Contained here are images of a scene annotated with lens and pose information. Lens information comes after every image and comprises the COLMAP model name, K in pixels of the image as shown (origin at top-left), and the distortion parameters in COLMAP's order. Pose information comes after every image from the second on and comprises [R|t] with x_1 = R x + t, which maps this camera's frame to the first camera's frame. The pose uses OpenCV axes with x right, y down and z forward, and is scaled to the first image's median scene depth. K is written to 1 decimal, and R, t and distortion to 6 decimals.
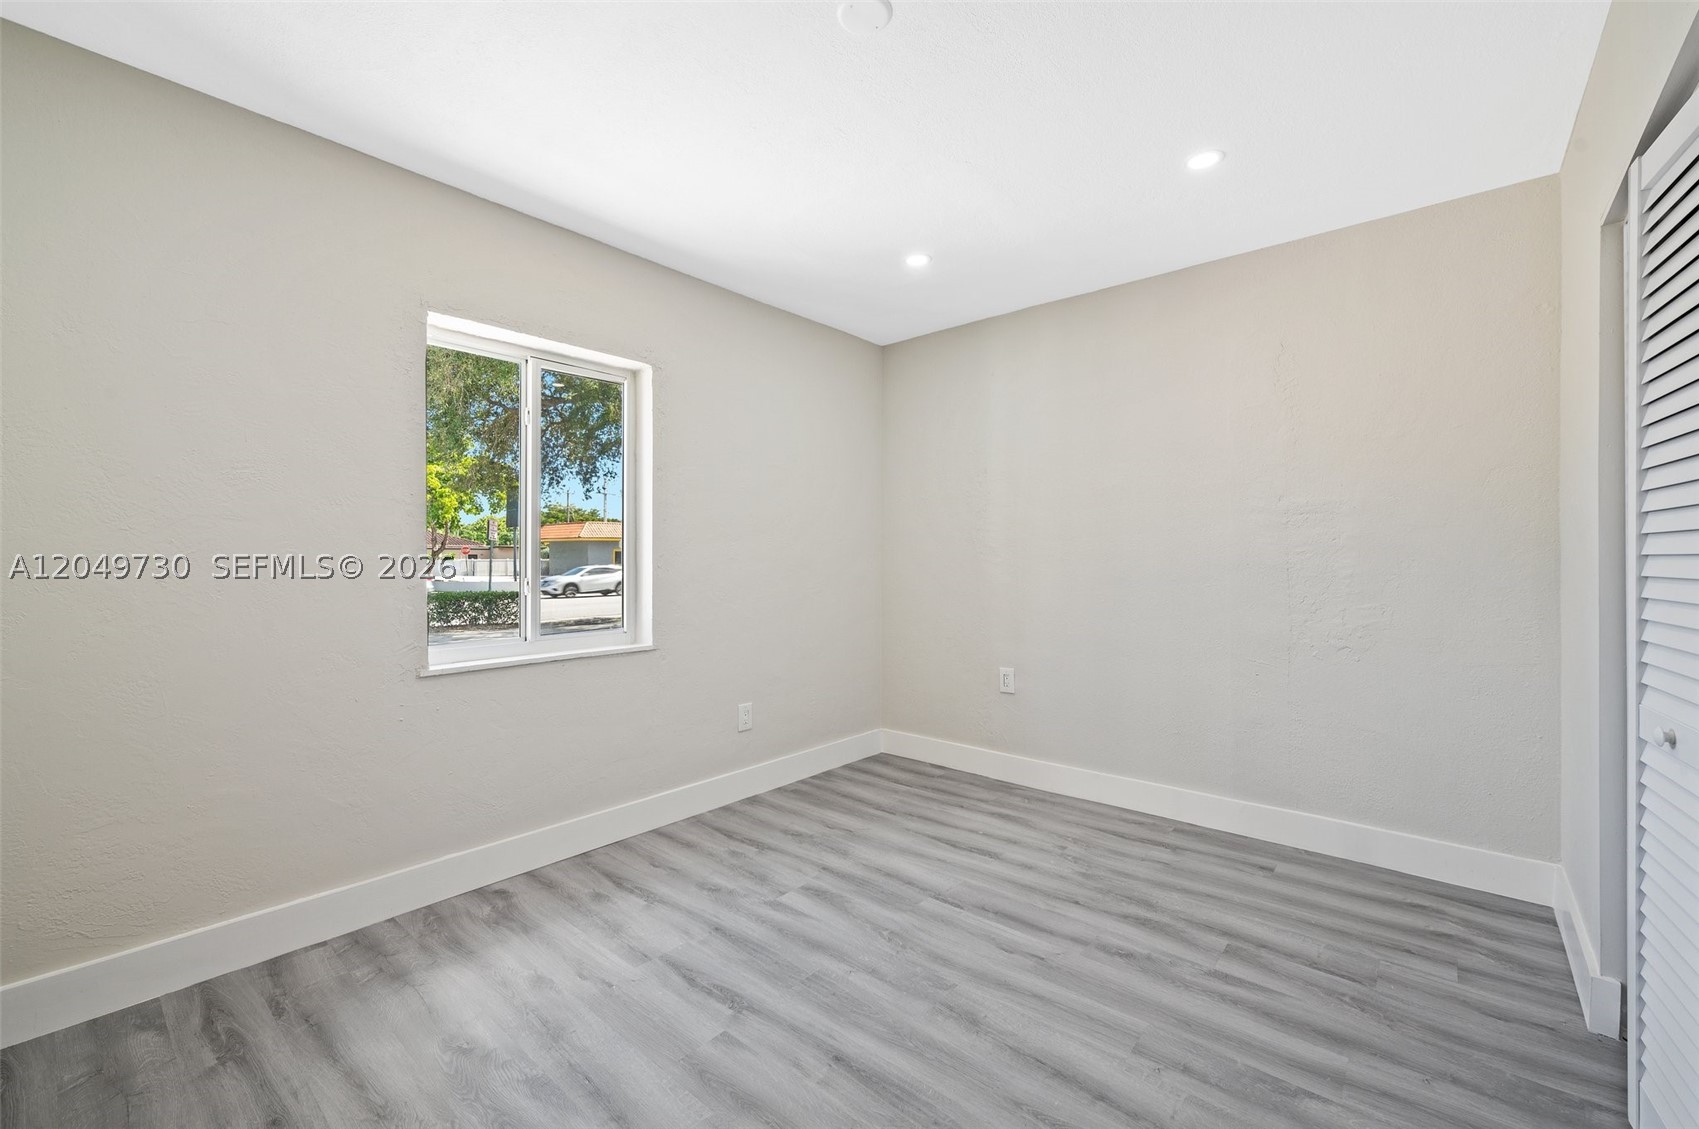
lens RADIAL K [[707.0, 0, 849.5], [0, 707.0, 564.5], [0, 0, 1]] dist [-0.000559, -0.000107]
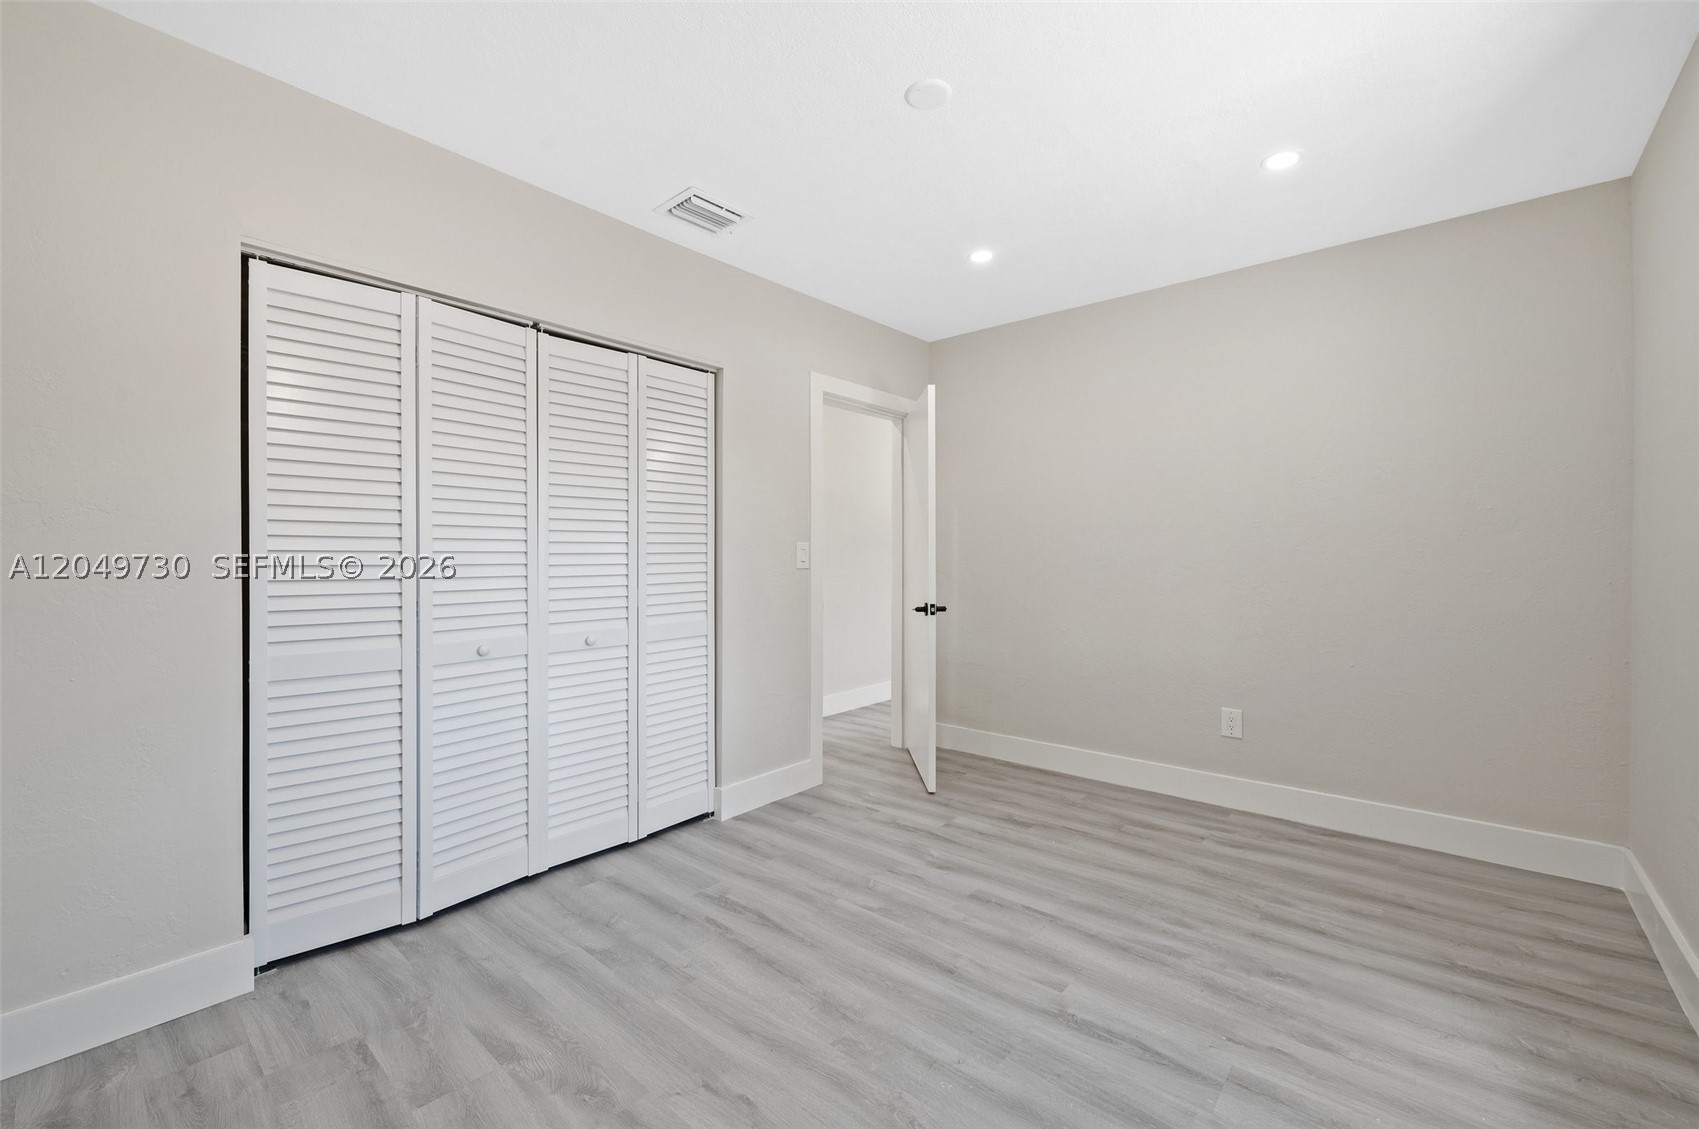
lens RADIAL K [[707.0, 0, 849.5], [0, 707.0, 564.5], [0, 0, 1]] dist [-0.000559, -0.000107]
pose [[-1.000000, 0.000496, -0.000656, 0.136878], [0.000489, 0.999942, 0.010759, 0.002860], [0.000661, 0.010759, -0.999942, 1.953839]]
